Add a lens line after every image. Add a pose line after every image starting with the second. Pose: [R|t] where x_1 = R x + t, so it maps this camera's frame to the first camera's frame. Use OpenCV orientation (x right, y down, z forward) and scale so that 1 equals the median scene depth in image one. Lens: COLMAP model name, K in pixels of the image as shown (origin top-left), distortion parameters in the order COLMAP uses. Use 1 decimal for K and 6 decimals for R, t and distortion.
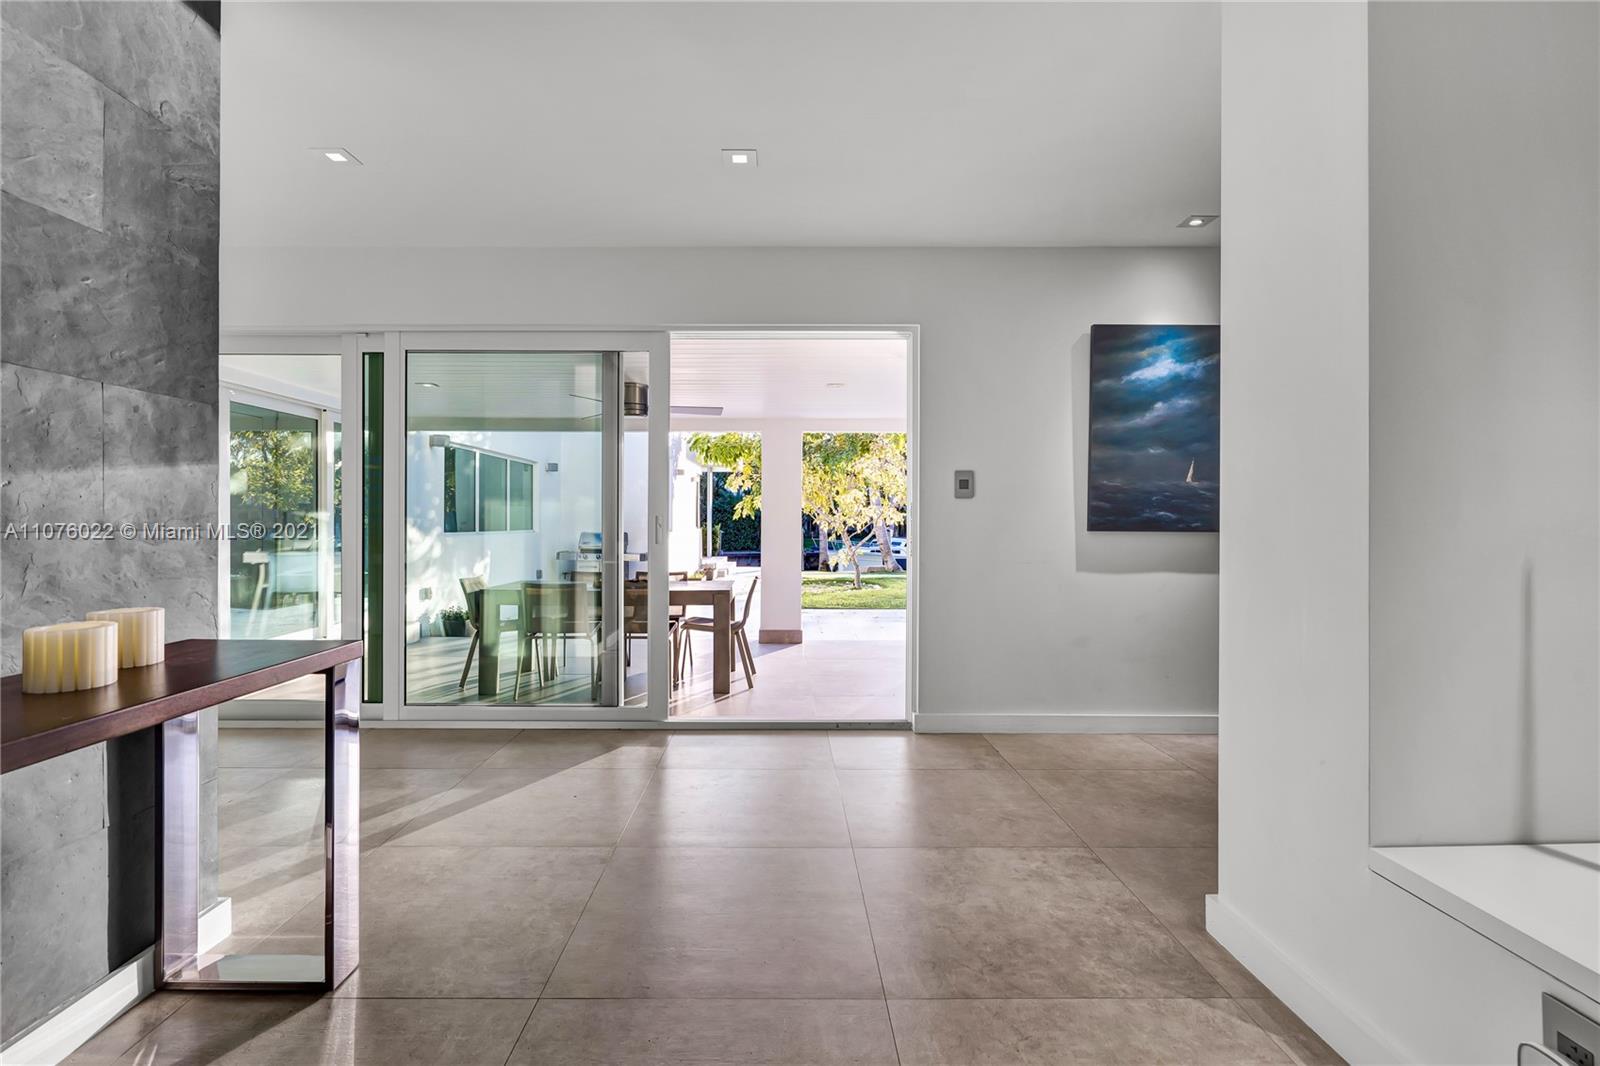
lens RADIAL K [[745.1, 0, 796.0], [0, 745.1, 526.7], [0, 0, 1]] dist [0.002006, 0.000992]
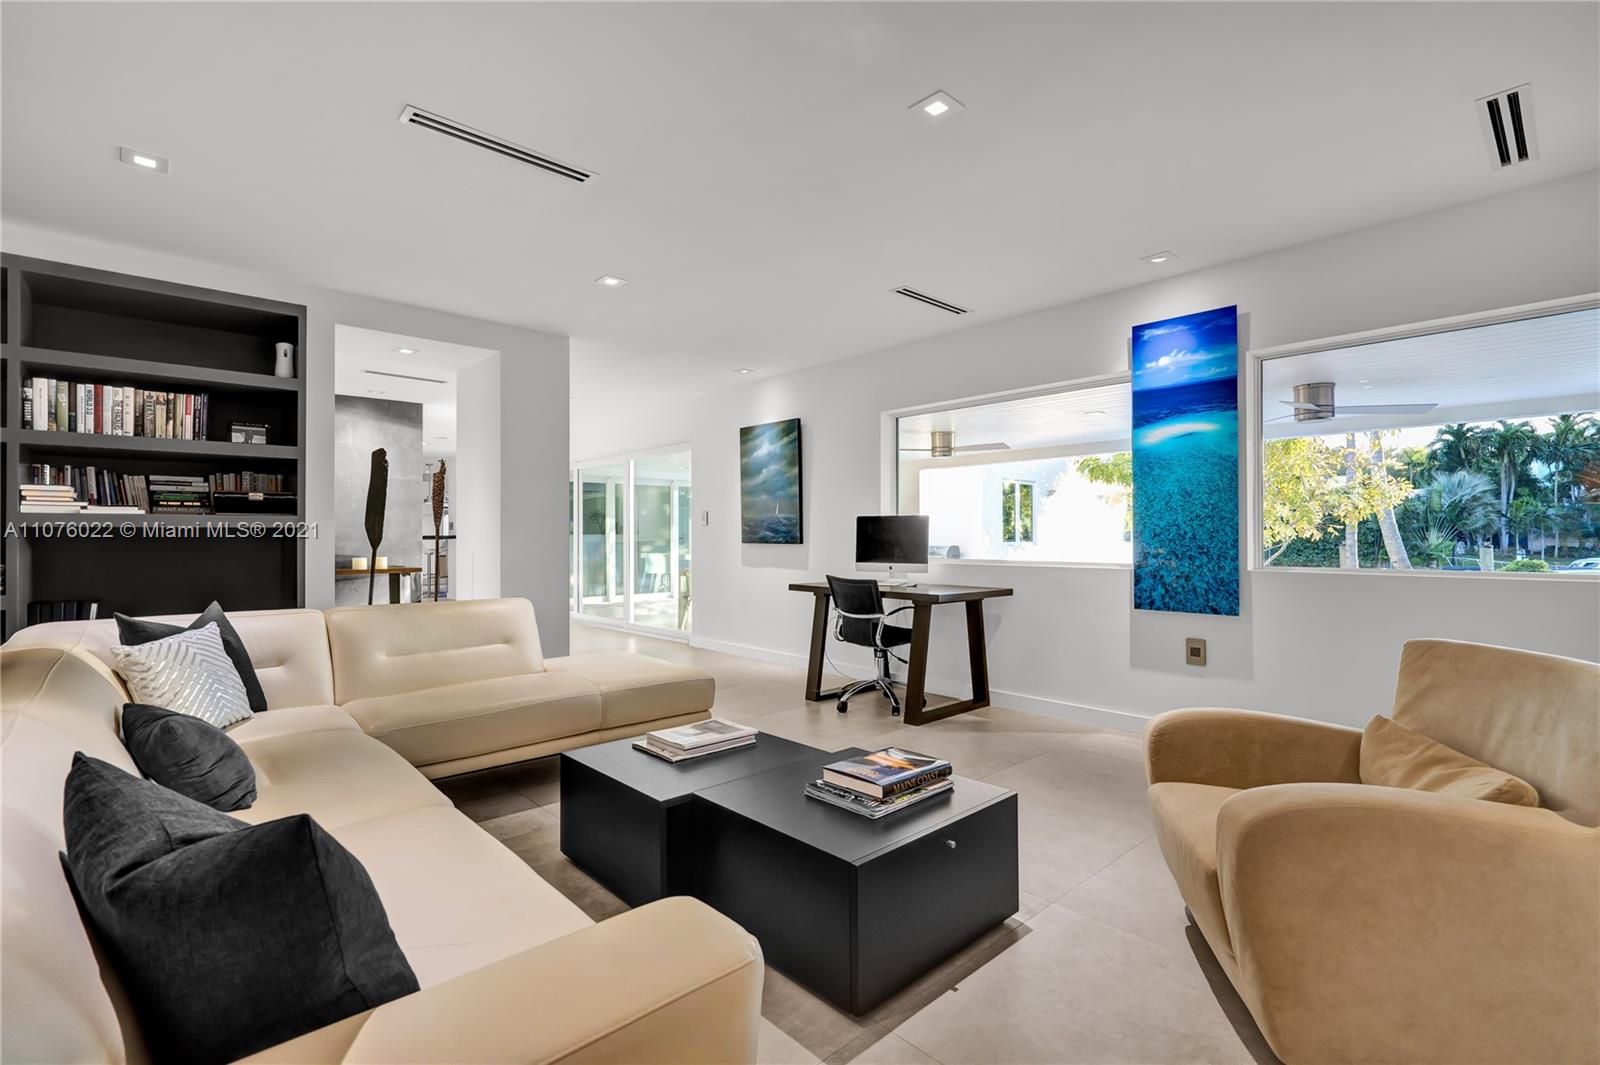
lens RADIAL K [[745.1, 0, 796.0], [0, 745.1, 526.2], [0, 0, 1]] dist [0.002006, 0.000992]
pose [[0.677010, -0.011924, -0.735878, 1.882235], [0.002751, 0.999903, -0.013671, -0.010601], [0.735969, 0.007232, 0.676977, -0.118303]]
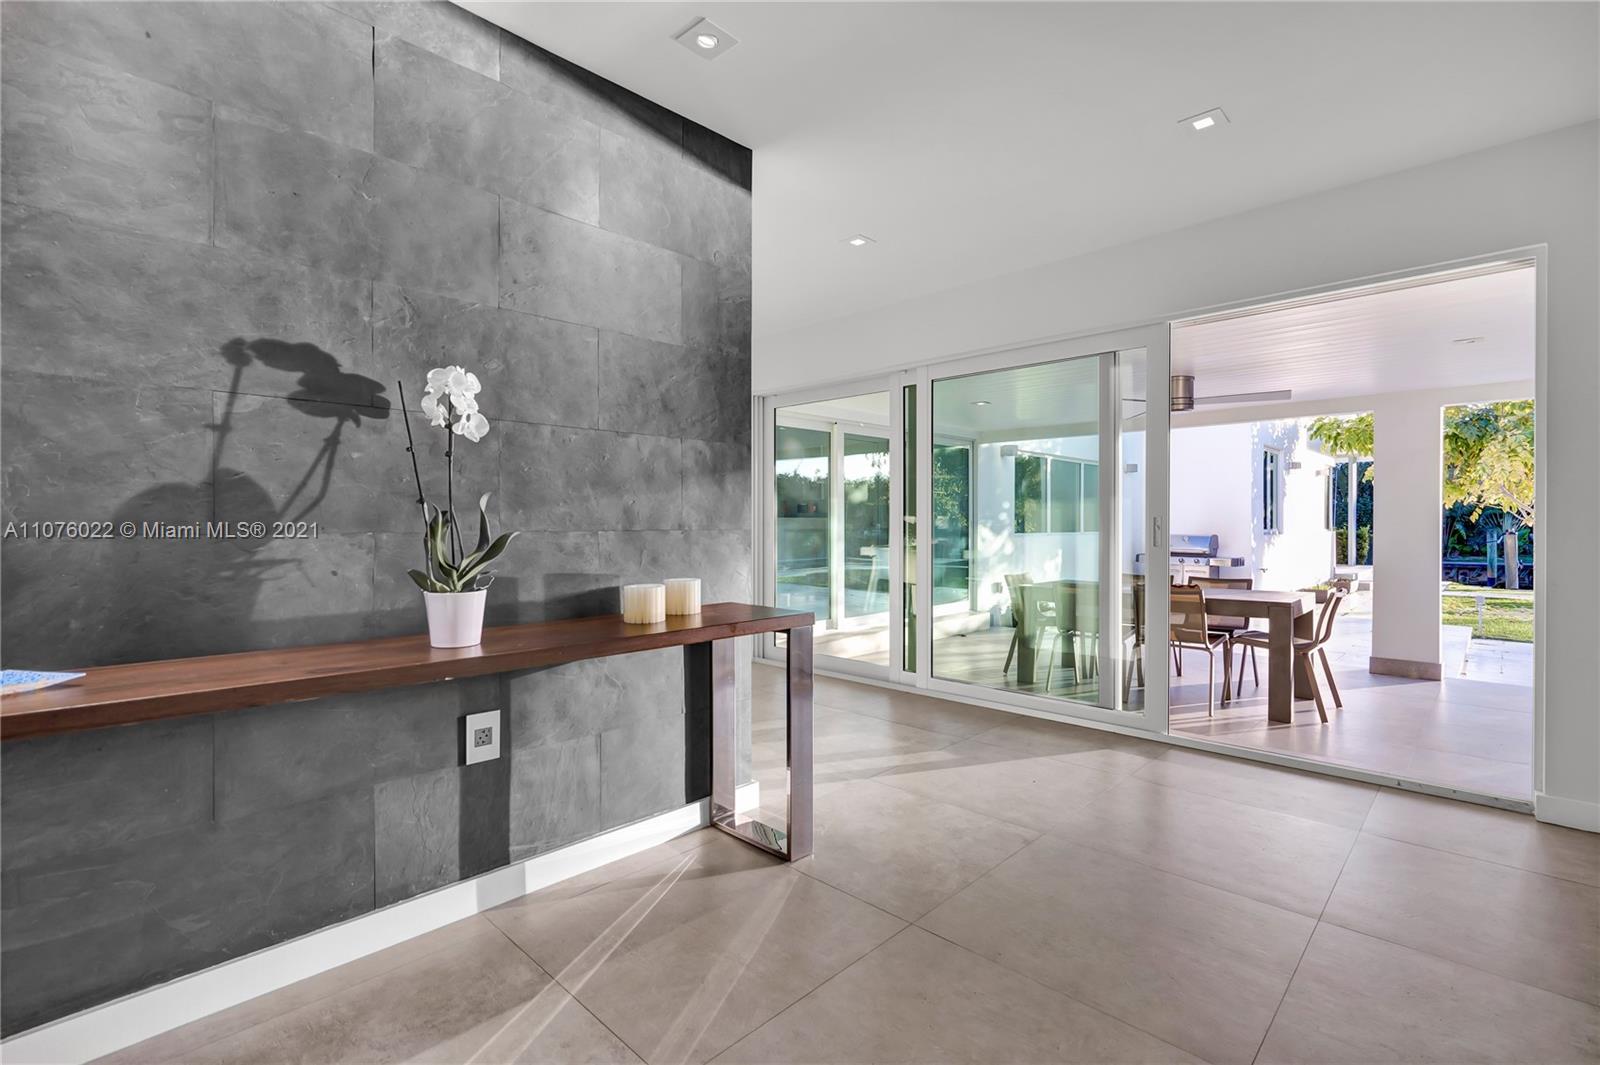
lens RADIAL K [[723.2, 0, 800.0], [0, 723.2, 532.5], [0, 0, 1]] dist [-0.002724, 0.000198]
pose [[0.720805, 0.007838, -0.693094, 0.155753], [-0.003495, 0.999964, 0.007673, -0.000926], [0.693129, -0.003108, 0.720807, 0.021715]]
